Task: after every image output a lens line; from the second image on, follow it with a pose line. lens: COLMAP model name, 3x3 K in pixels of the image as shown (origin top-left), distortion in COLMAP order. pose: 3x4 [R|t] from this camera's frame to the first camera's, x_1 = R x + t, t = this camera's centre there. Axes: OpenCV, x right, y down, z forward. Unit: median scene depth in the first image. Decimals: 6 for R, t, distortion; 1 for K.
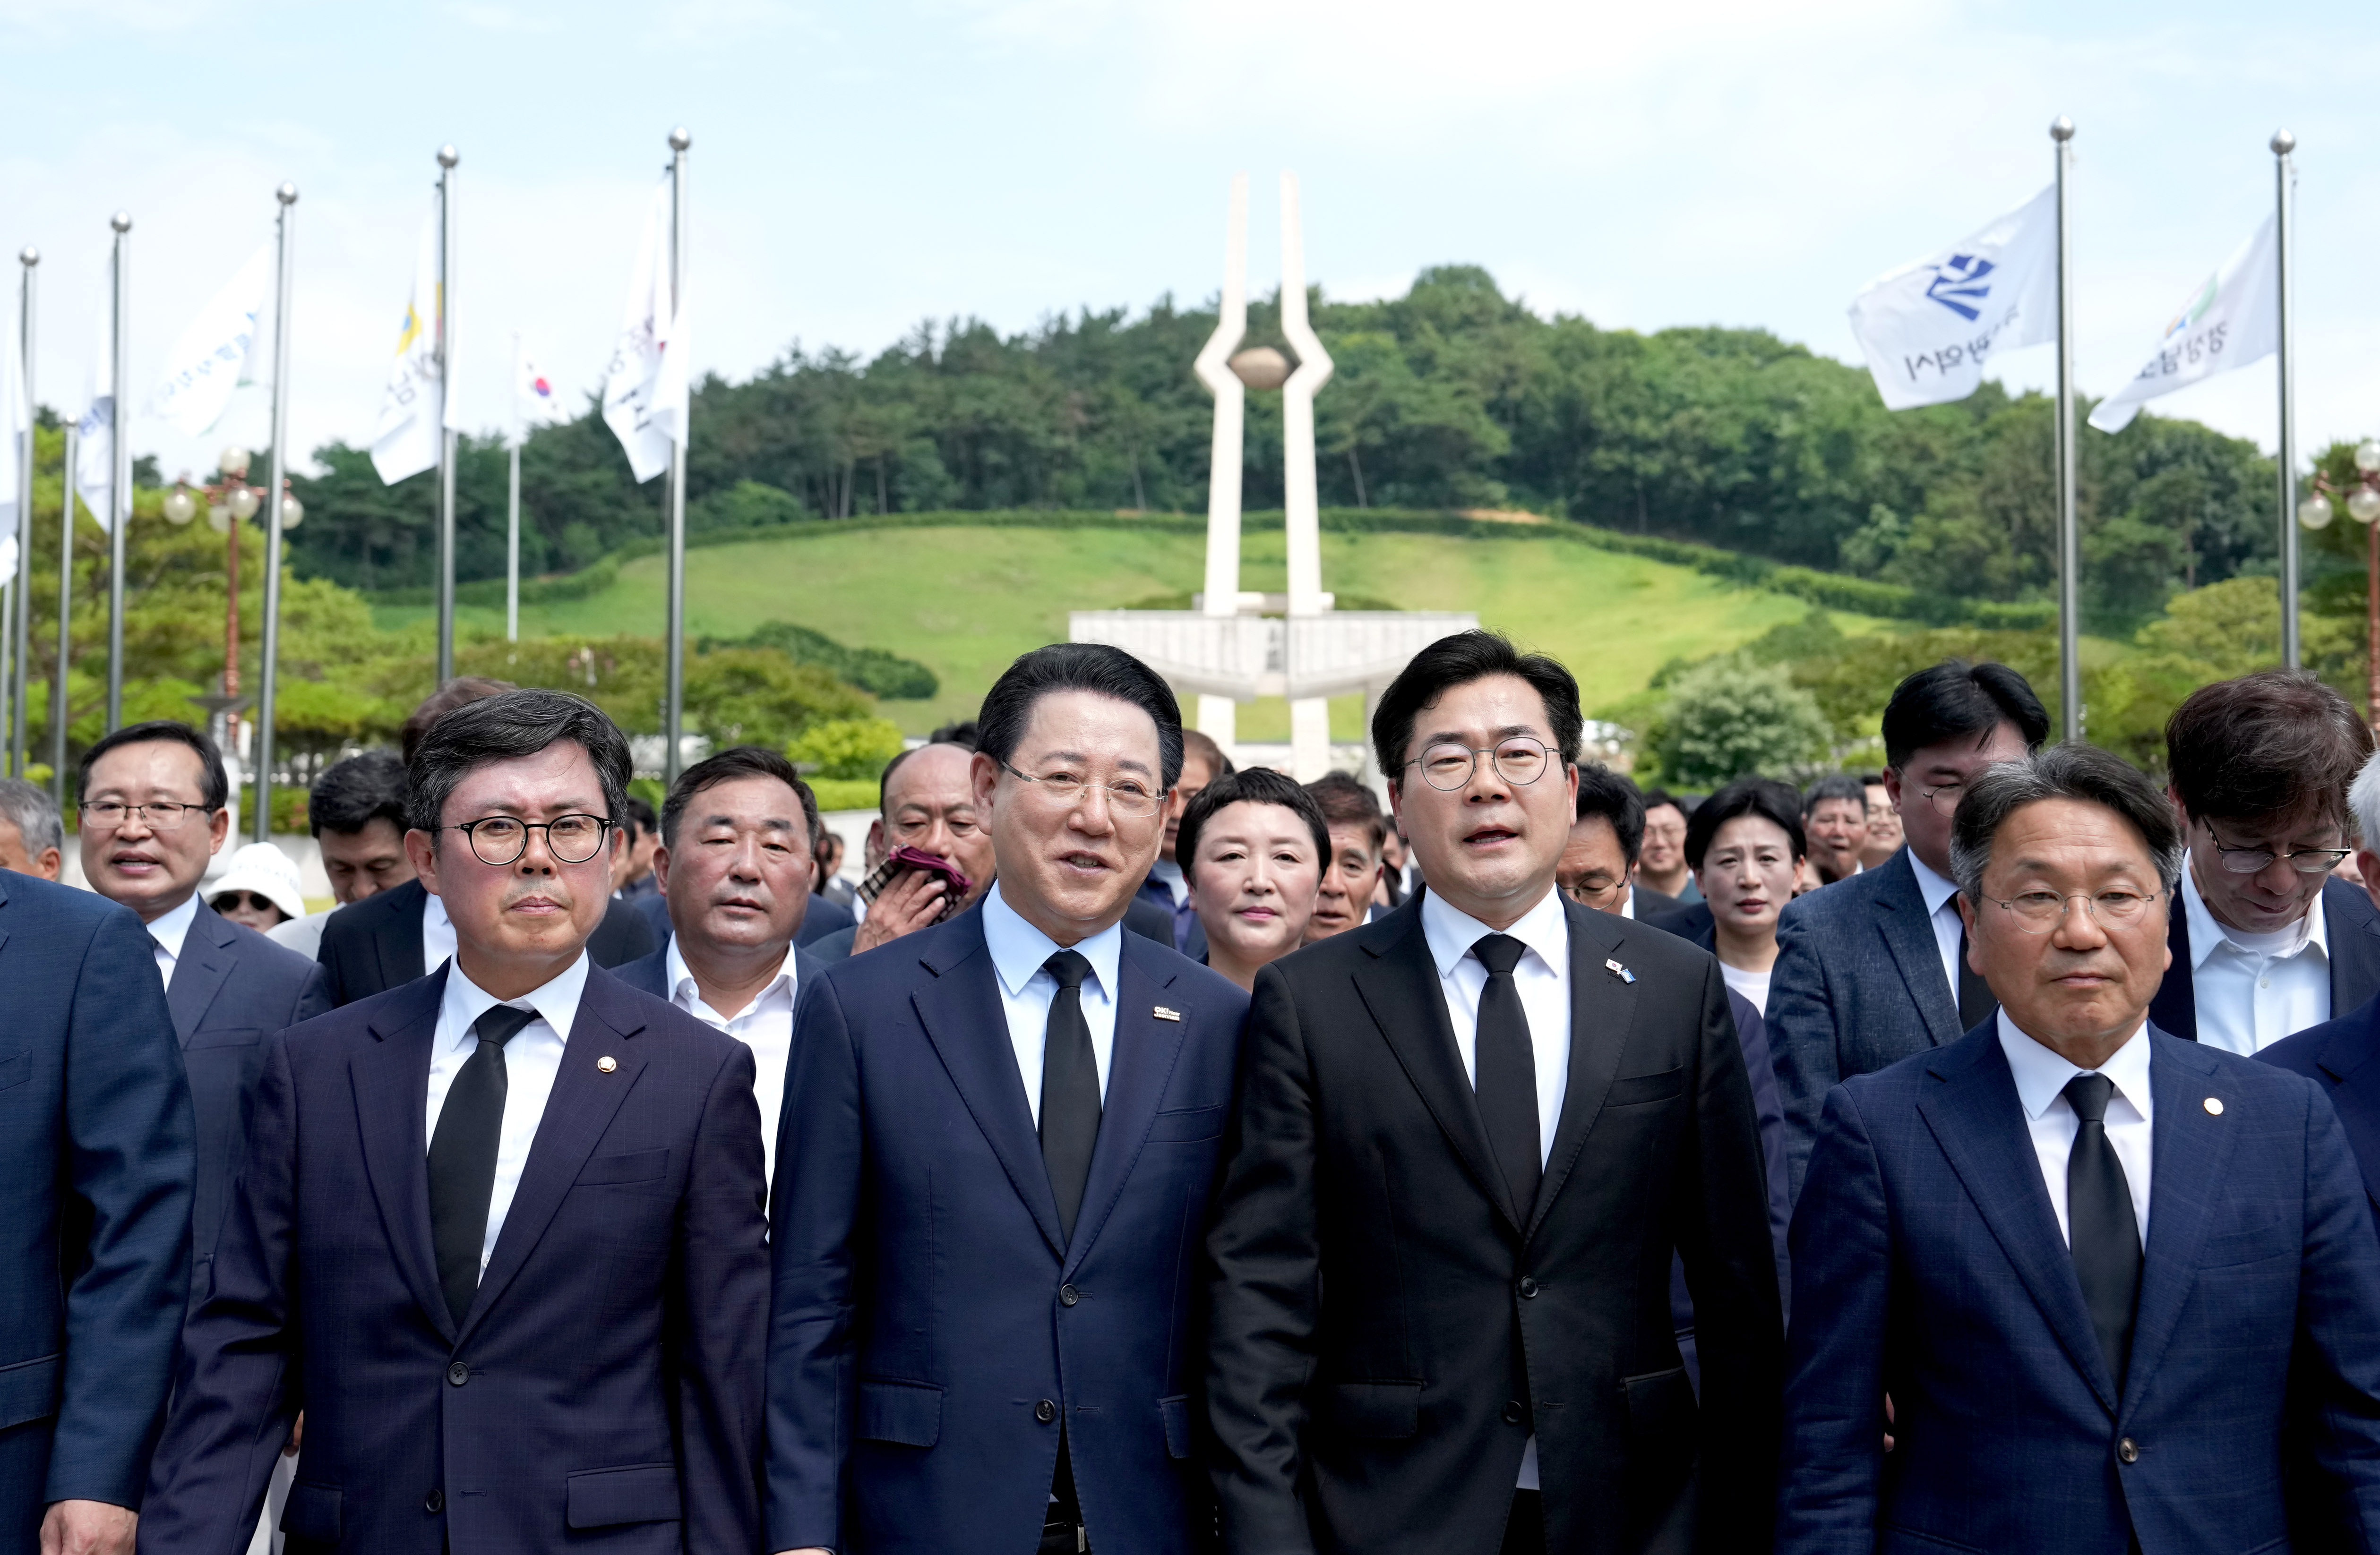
lens RADIAL K [[3155.2, 0, 1190.0], [0, 3155.2, 777.5], [0, 0, 1]] dist [0.575452, 0.002072]
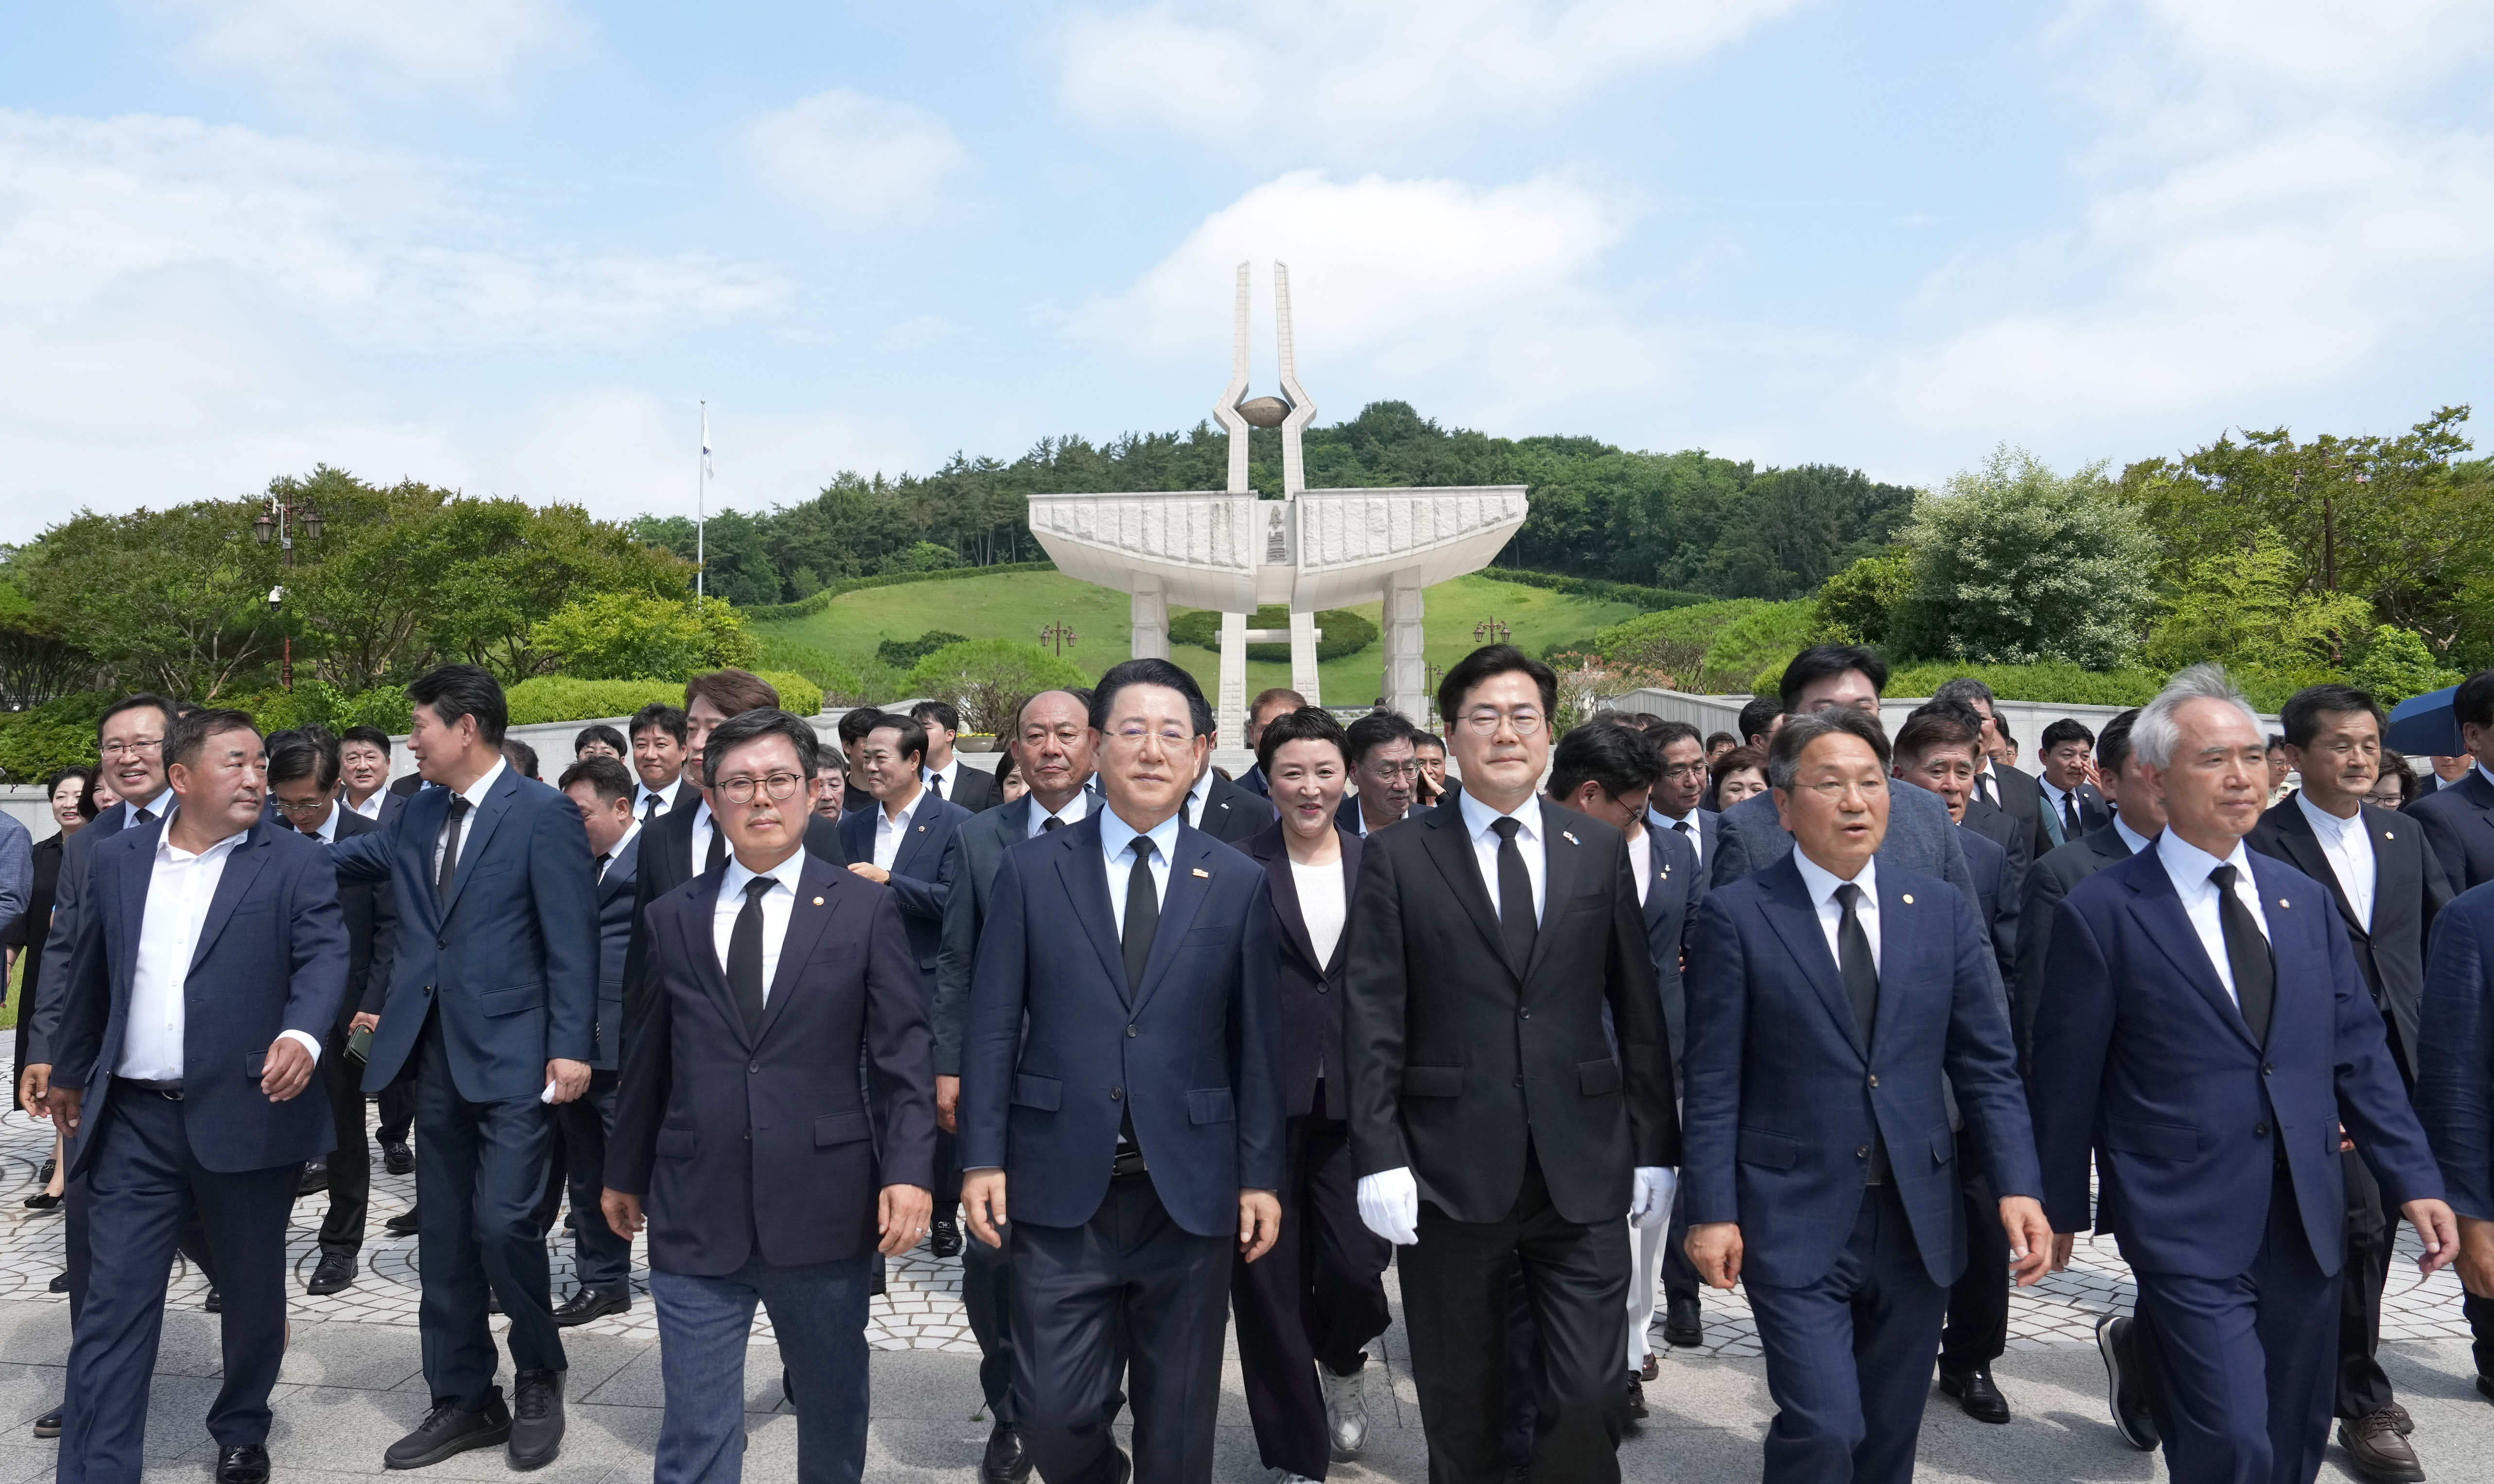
lens RADIAL K [[1713.7, 0, 1247.0], [0, 1713.7, 742.0], [0, 0, 1]] dist [-0.000010, -0.000047]
pose [[0.999843, -0.015371, 0.008801, 0.005036], [0.015382, 0.999881, -0.001088, 0.004949], [-0.008783, 0.001223, 0.999961, 0.201622]]
